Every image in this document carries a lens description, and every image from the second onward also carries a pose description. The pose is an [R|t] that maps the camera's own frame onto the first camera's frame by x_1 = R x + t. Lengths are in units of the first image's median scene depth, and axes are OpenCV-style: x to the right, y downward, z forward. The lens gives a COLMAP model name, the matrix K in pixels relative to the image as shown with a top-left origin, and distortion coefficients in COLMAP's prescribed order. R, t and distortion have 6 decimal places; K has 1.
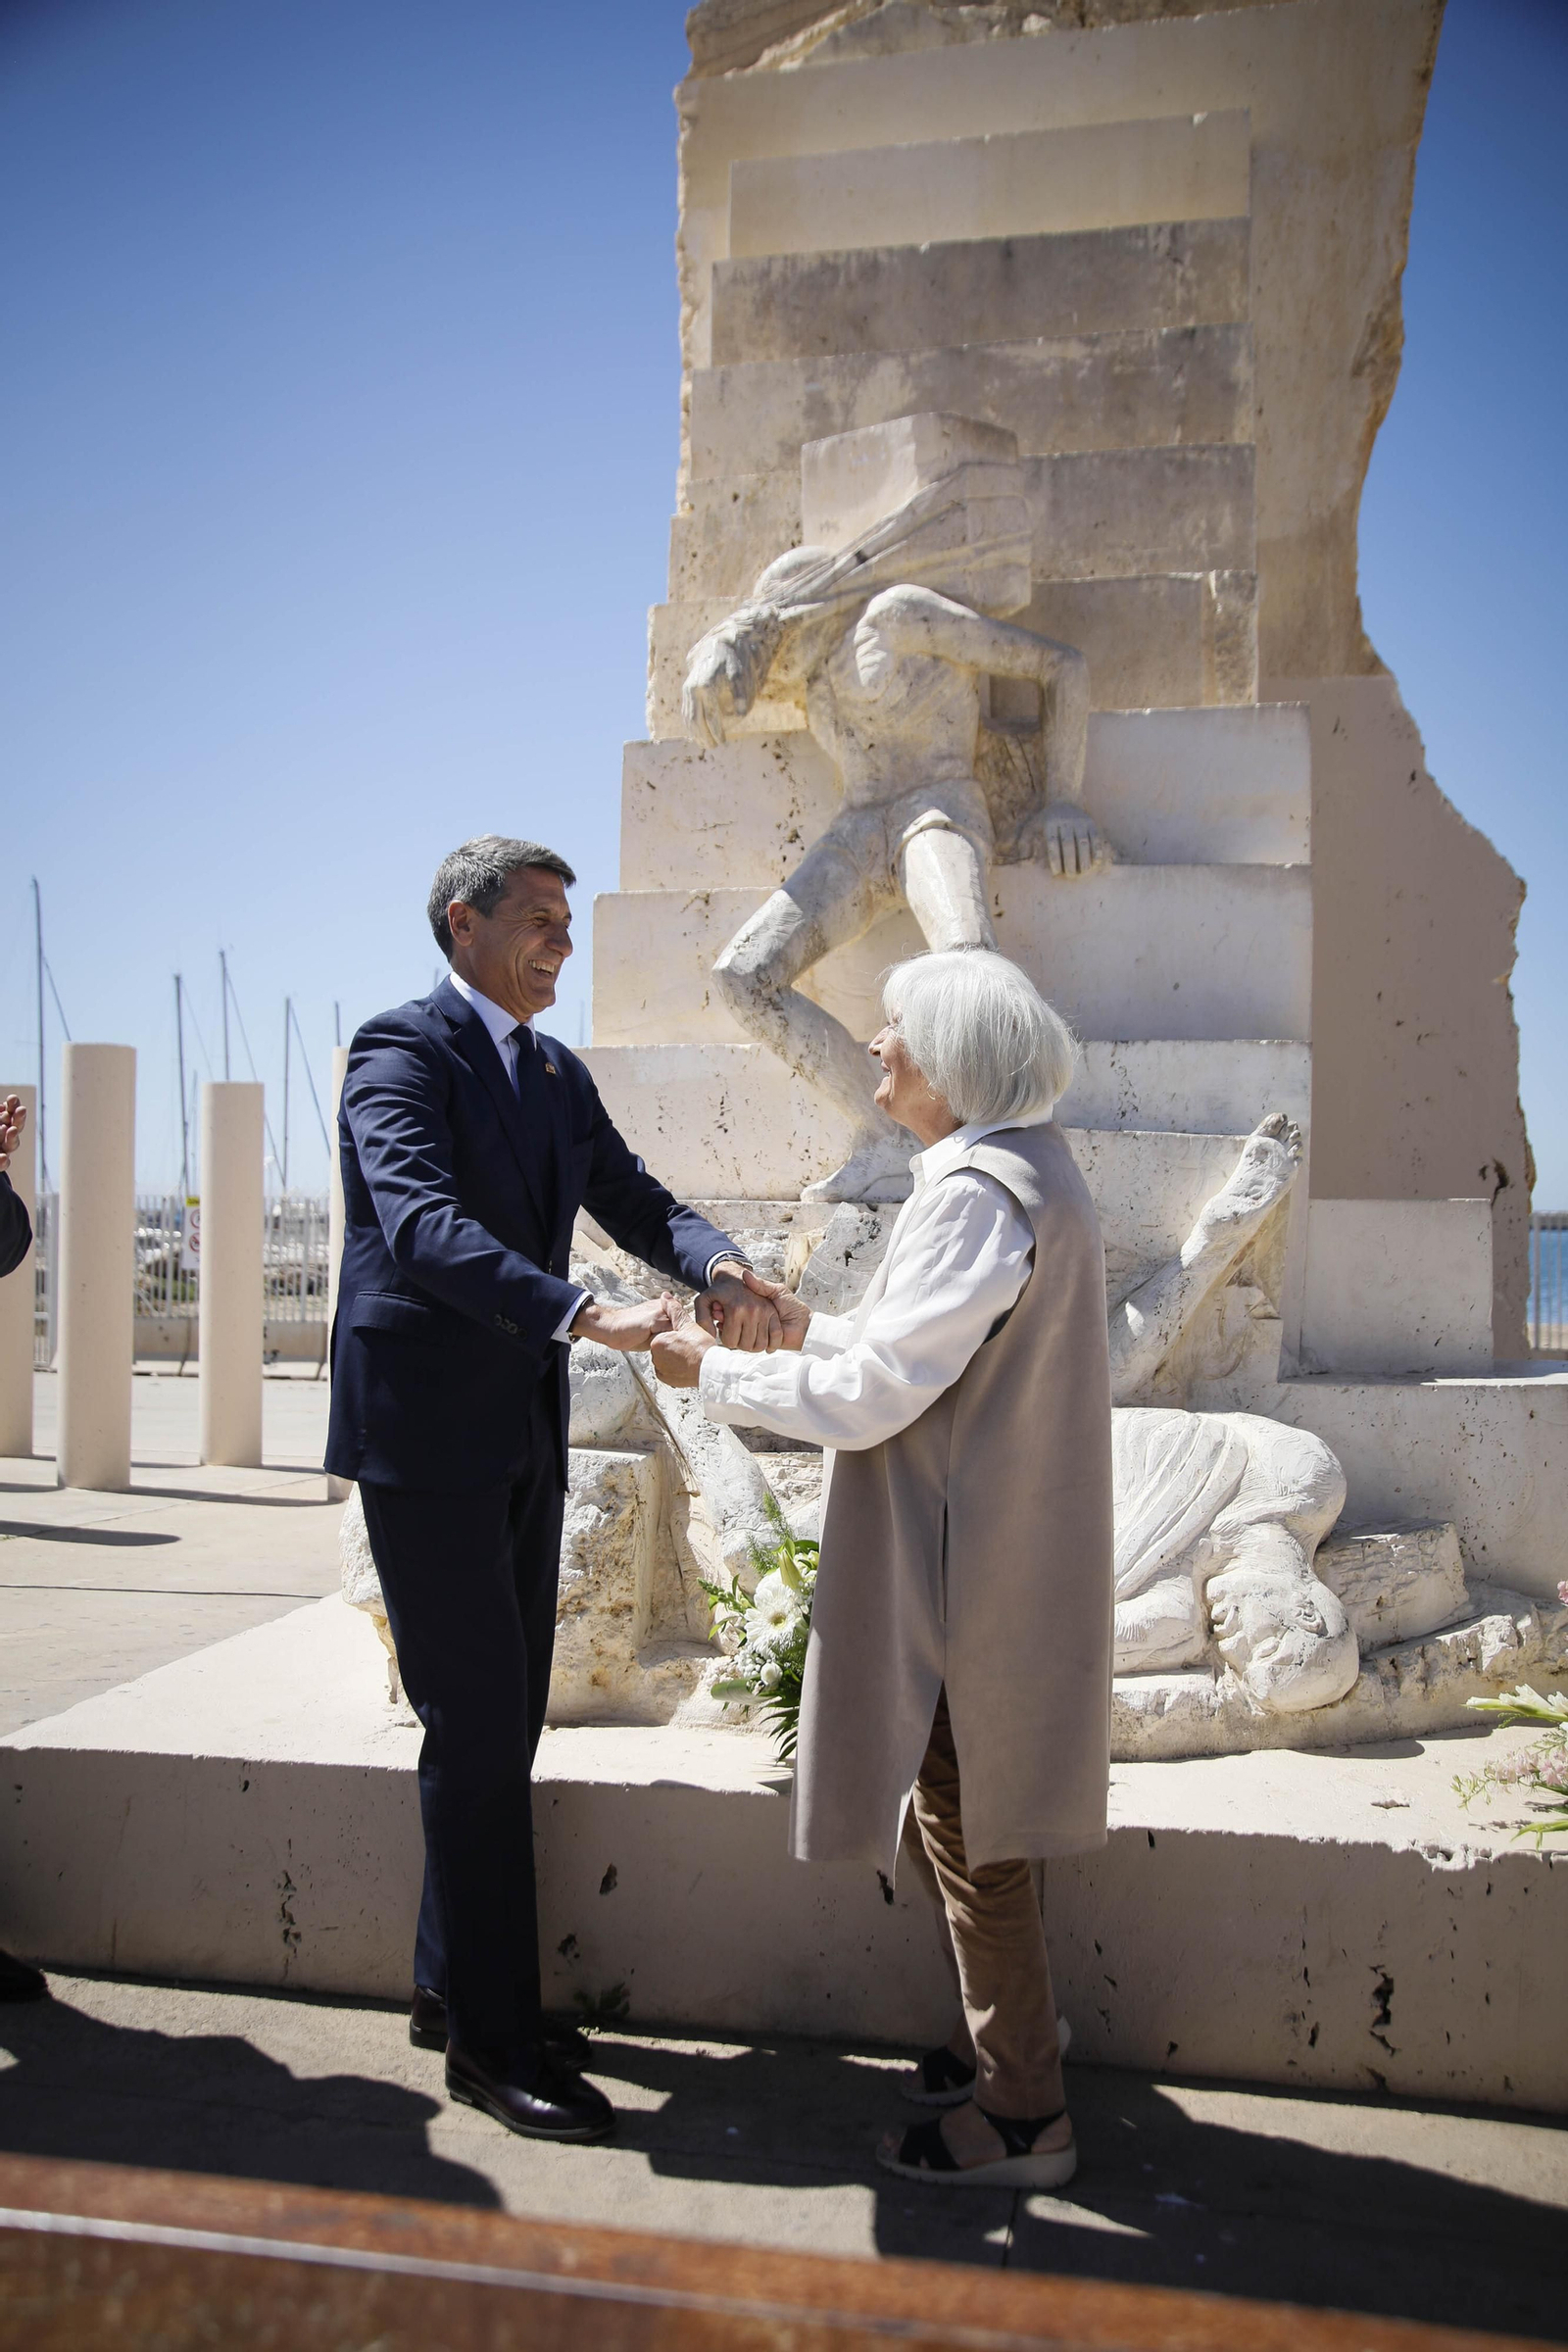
lens RADIAL K [[1928.8, 0, 797.4], [0, 1928.8, 1184.5], [0, 0, 1]] dist [-0.061930, 0.117572]
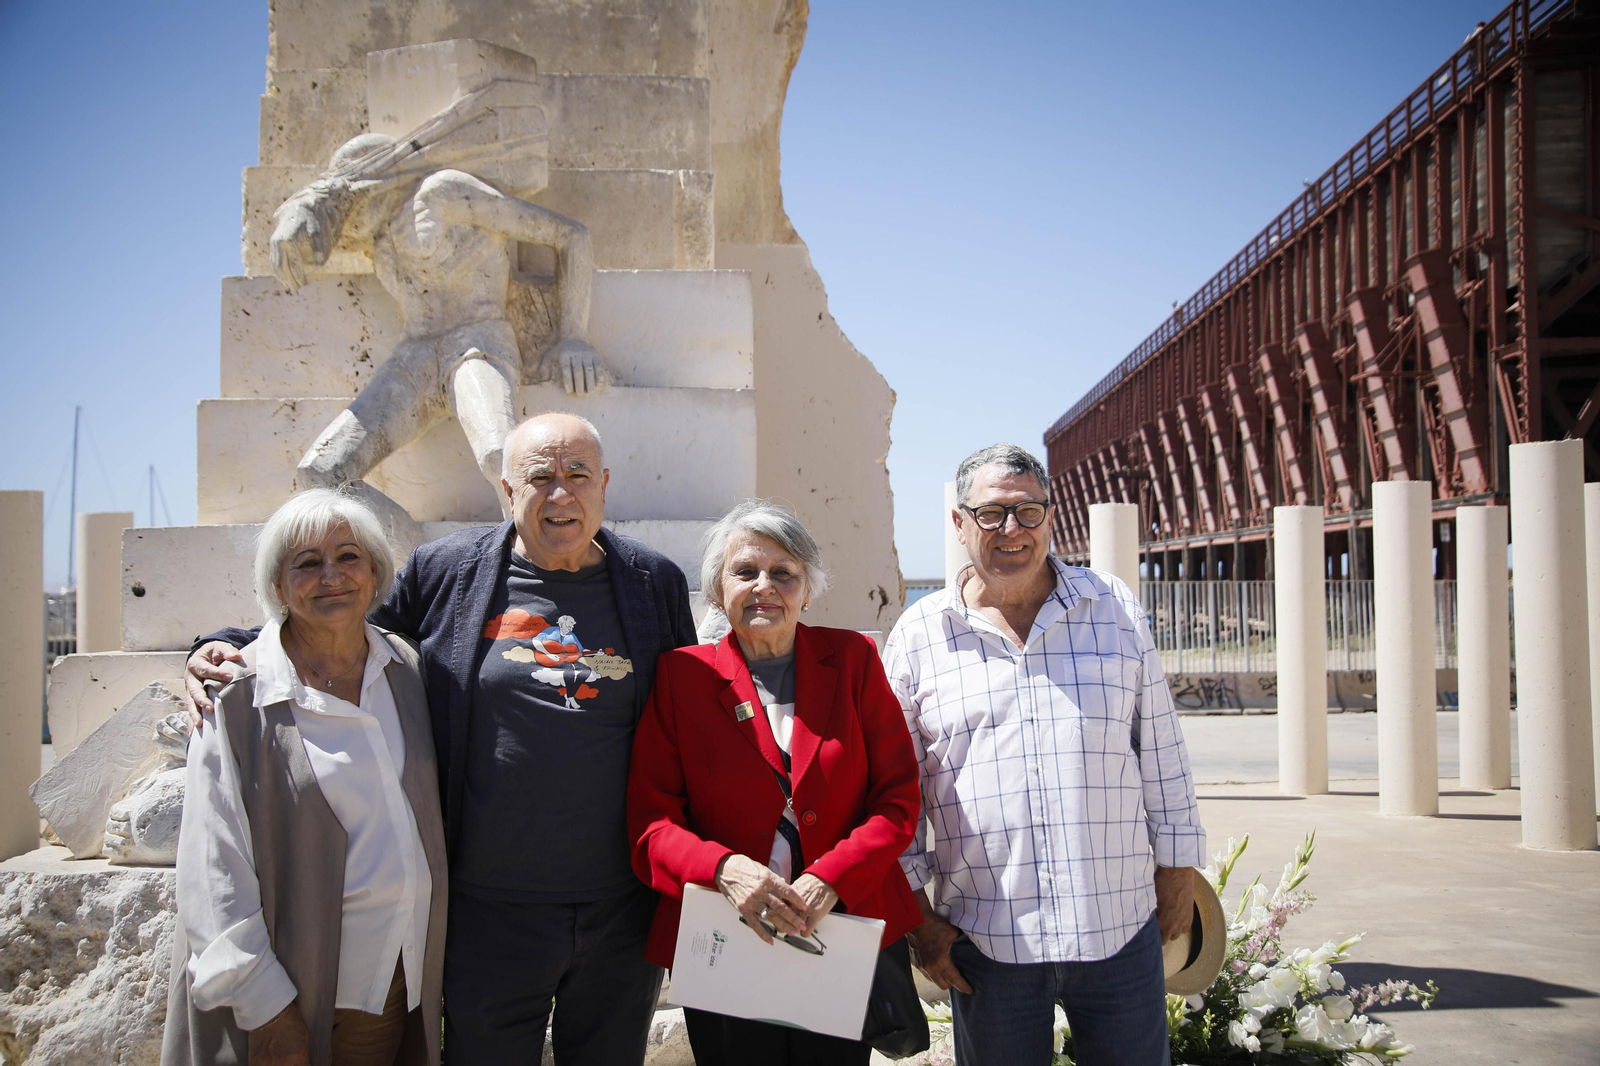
lens RADIAL K [[1370.2, 0, 784.1], [0, 1370.2, 538.6], [0, 0, 1]] dist [-0.038614, 0.097348]
pose [[0.958125, -0.012476, 0.286078, 0.004434], [0.017858, 0.999709, -0.016214, -0.042148], [-0.285792, 0.020644, 0.958069, 0.050752]]
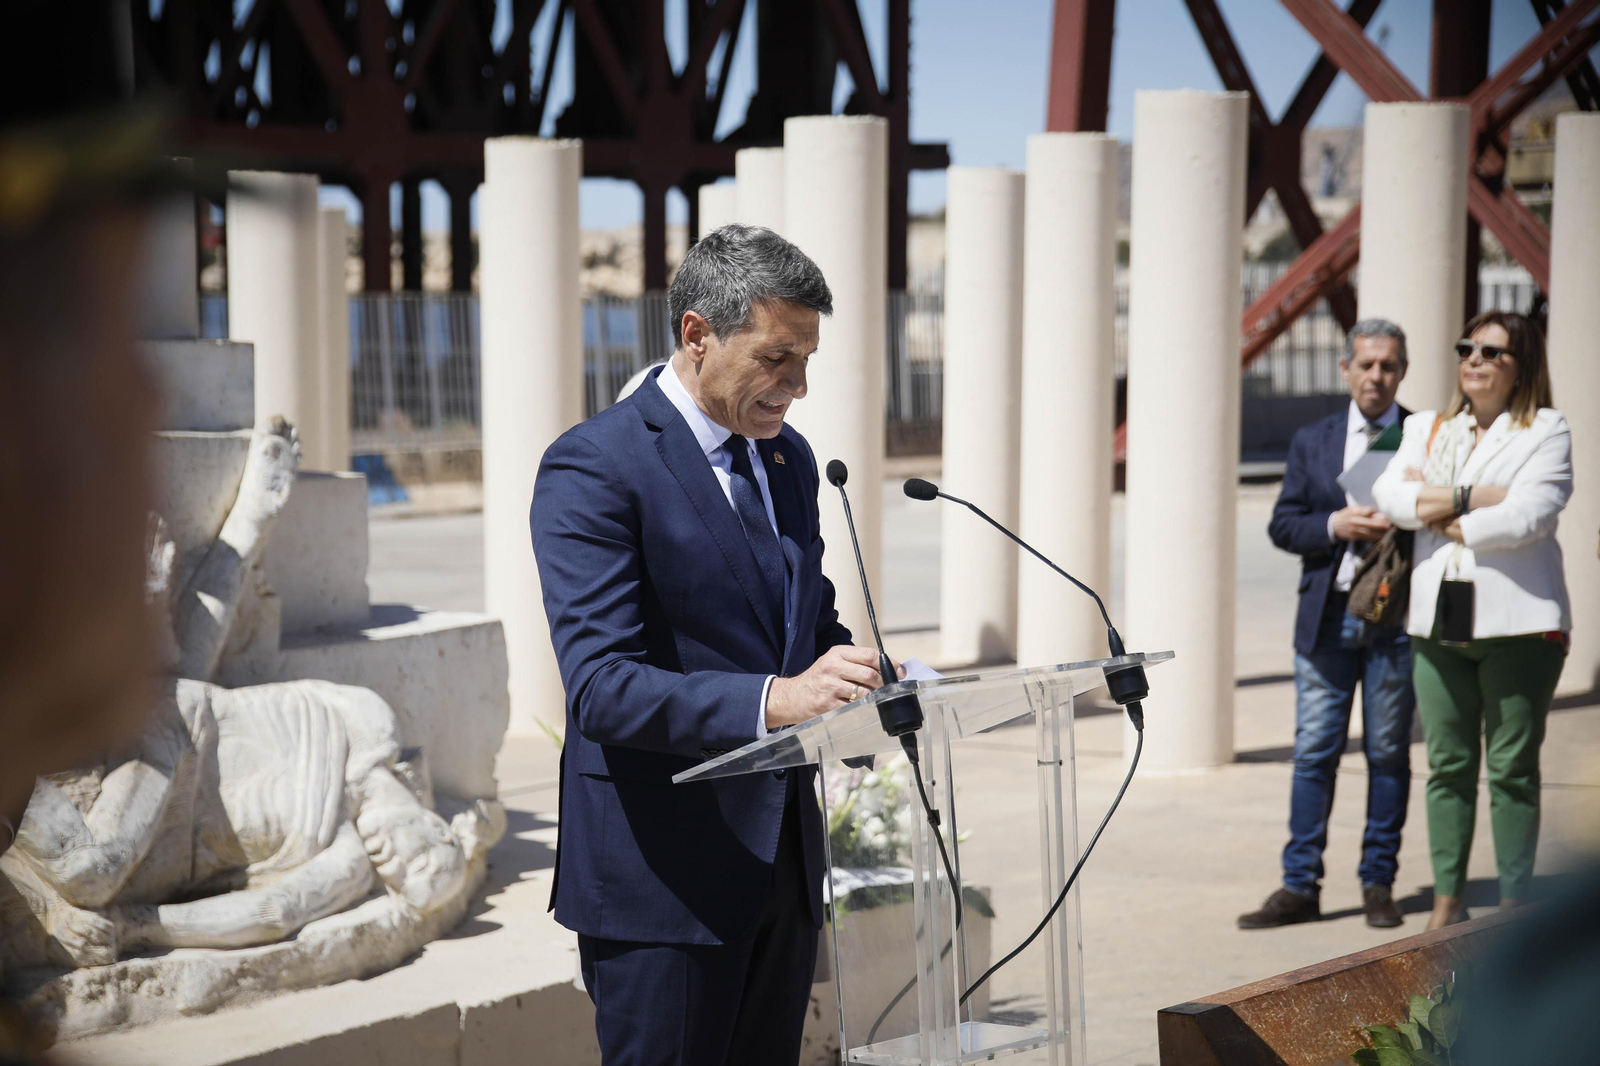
lens RADIAL K [[3348.3, 0, 798.1], [0, 3348.3, 534.9], [0, 0, 1]] dist [0.493833, 0.000000]
pose [[0.465857, -0.084175, 0.880847, -1.211864], [-0.012746, 0.994723, 0.101798, -0.153393], [-0.884768, -0.058650, 0.462326, -0.167715]]
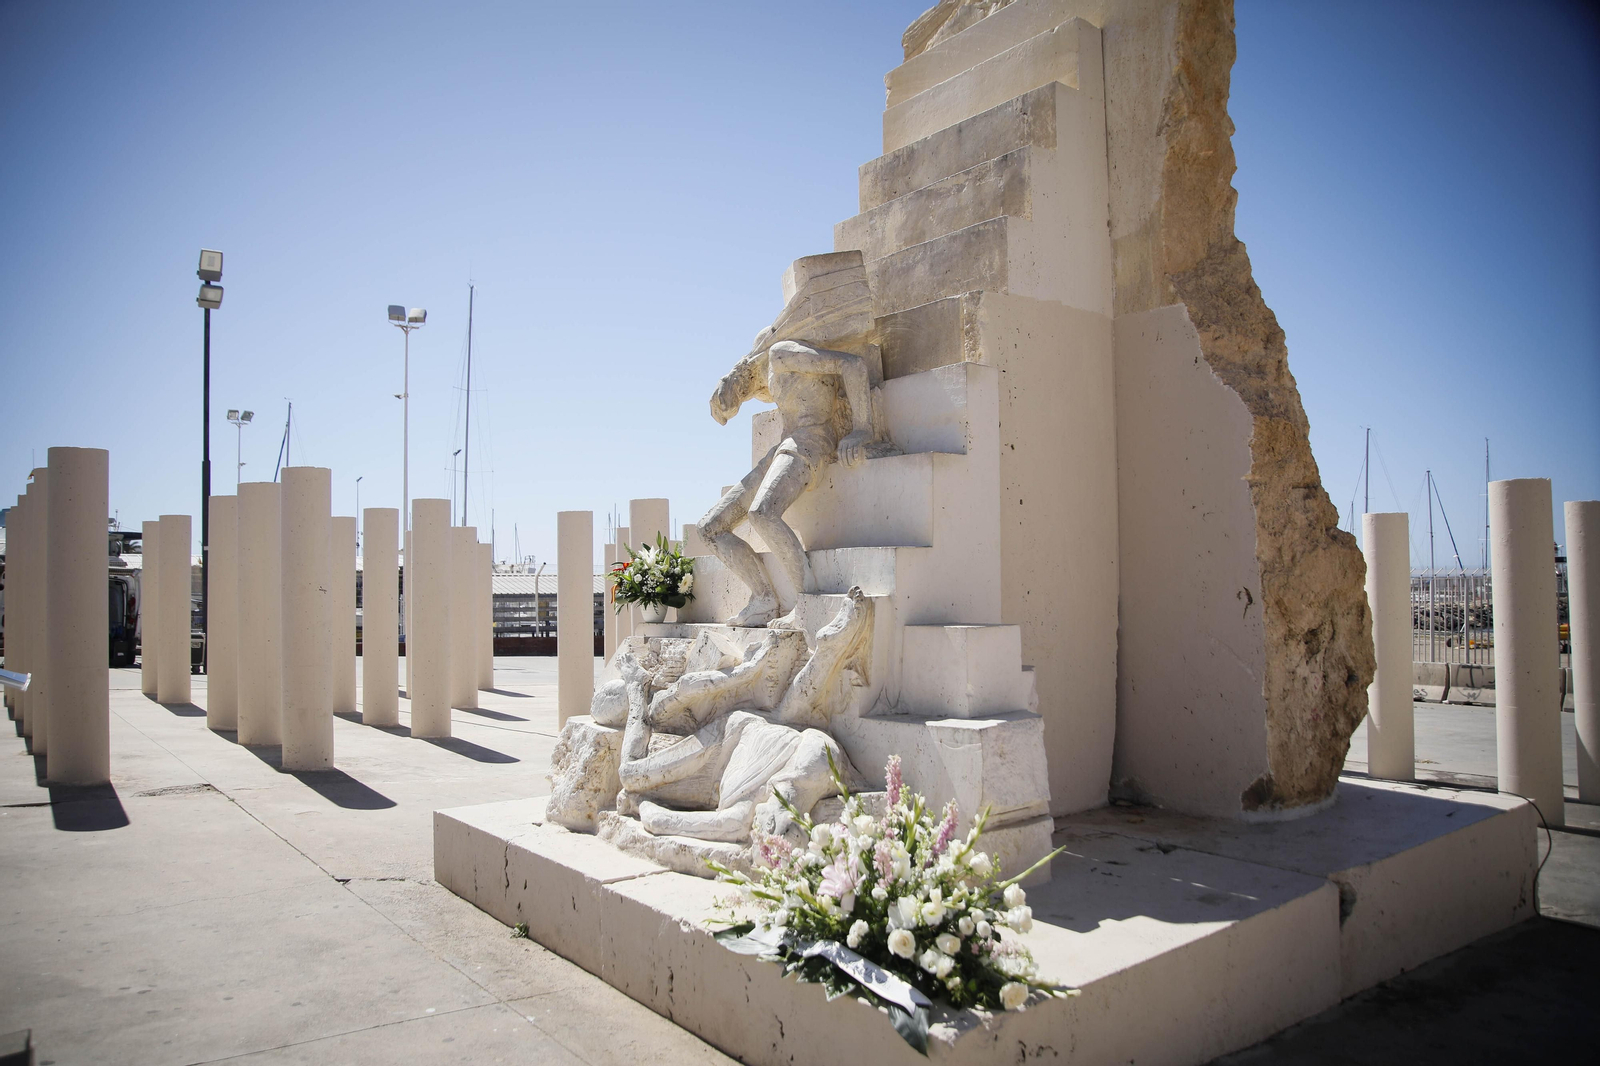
lens RADIAL K [[1107.2, 0, 793.7], [0, 1107.2, 538.7], [0, 0, 1]] dist [-0.117139, 0.081518]
pose [[0.759693, -0.042202, -0.648911, 0.863520], [0.029560, 0.999102, -0.030371, -0.048158], [0.649609, 0.003891, 0.760258, 0.052419]]
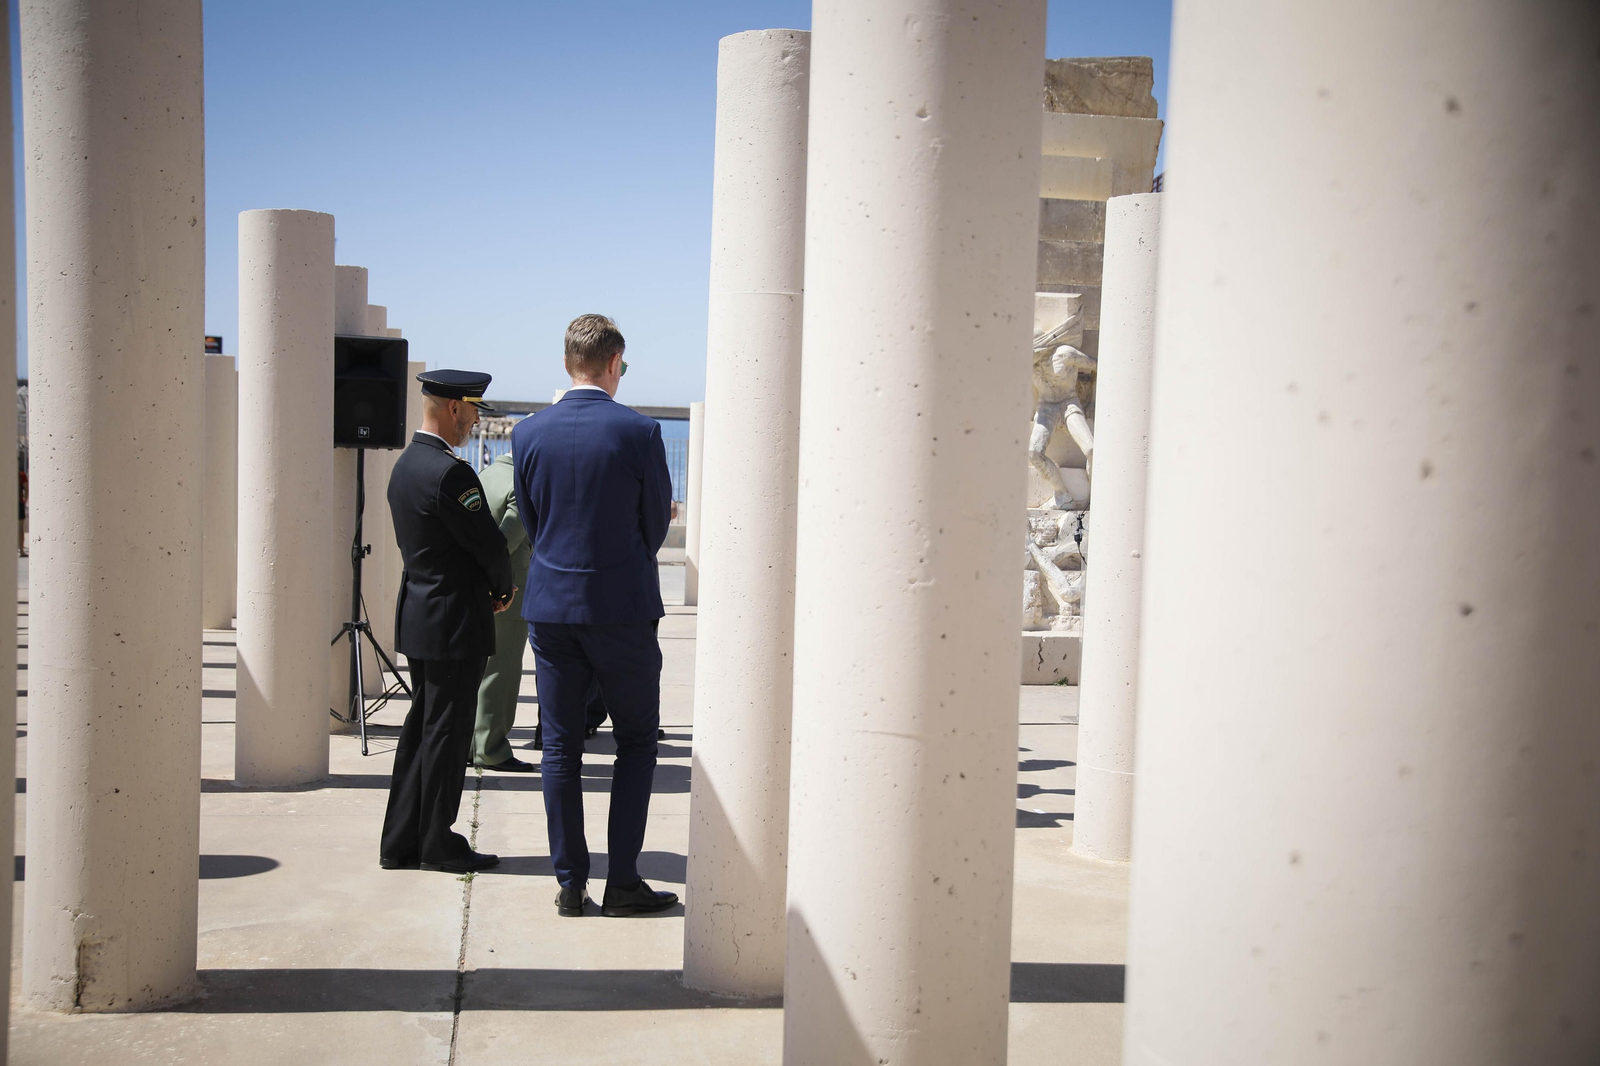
lens RADIAL K [[1893.8, 0, 788.3], [0, 1893.8, 490.2], [0, 0, 1]] dist [0.133712, 0.000000]
pose [[0.932440, 0.017938, 0.360879, -1.789256], [-0.040881, 0.997591, 0.056042, -0.213543], [-0.359005, -0.067008, 0.930927, -2.293616]]
